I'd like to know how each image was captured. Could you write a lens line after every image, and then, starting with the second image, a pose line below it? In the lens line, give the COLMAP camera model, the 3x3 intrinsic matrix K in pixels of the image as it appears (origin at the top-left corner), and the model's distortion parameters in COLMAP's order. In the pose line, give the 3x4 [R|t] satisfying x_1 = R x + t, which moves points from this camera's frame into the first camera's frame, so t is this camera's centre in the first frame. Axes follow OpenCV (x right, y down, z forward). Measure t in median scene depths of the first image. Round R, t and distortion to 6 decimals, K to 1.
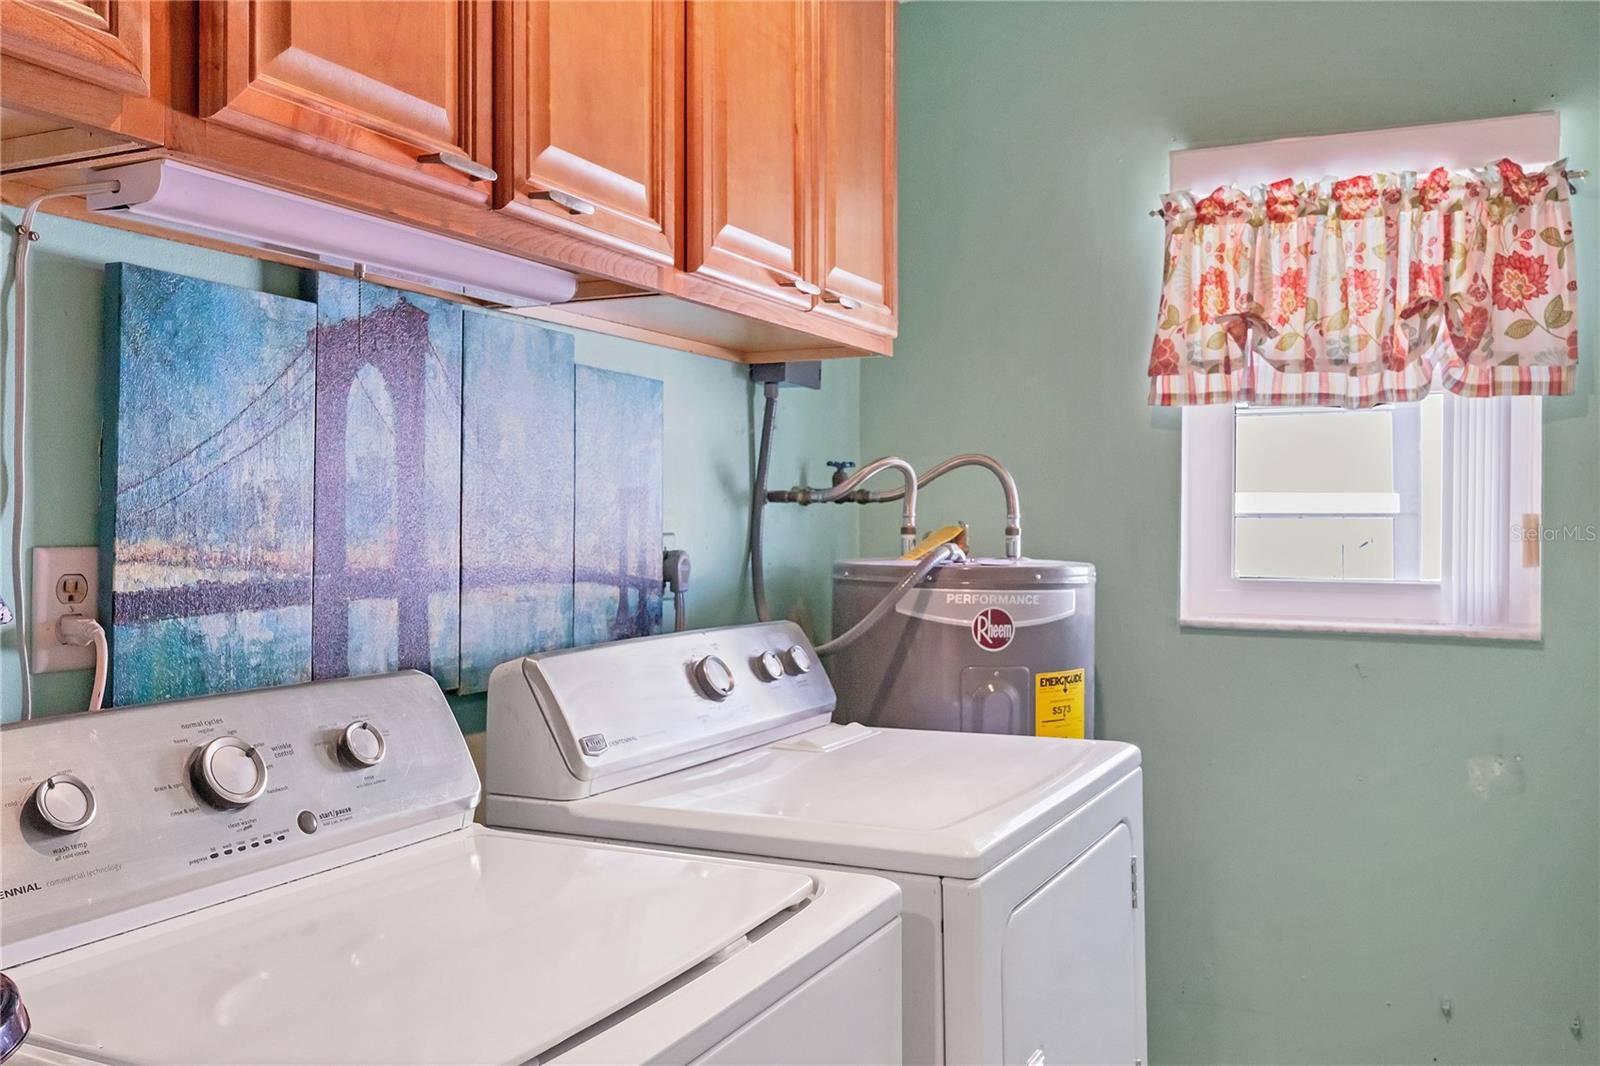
lens RADIAL K [[1390.0, 0, 799.7], [0, 1390.0, 525.4], [0, 0, 1]] dist [-0.004583, 0.001662]
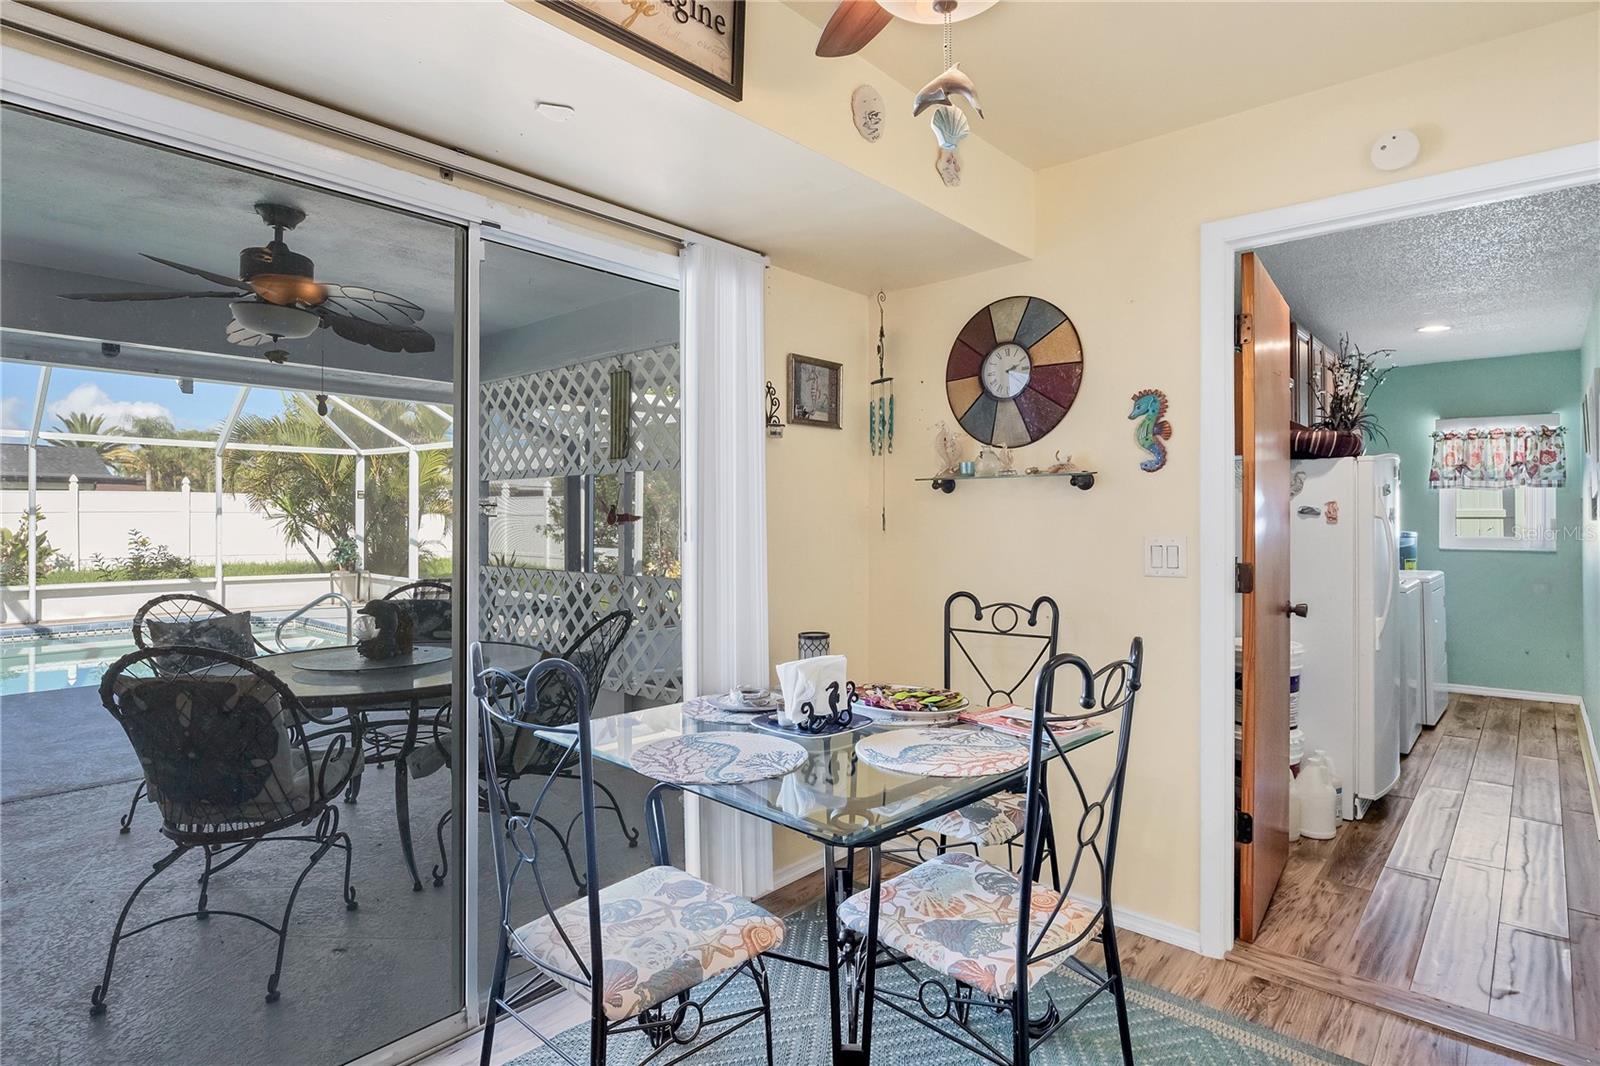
lens RADIAL K [[818.0, 0, 831.6], [0, 818.0, 513.2], [0, 0, 1]] dist [-0.005082, 0.001332]
pose [[0.966373, -0.004890, -0.257096, -0.777867], [0.001734, 0.999920, -0.012502, 0.002210], [0.257137, 0.011636, 0.966305, -1.605141]]
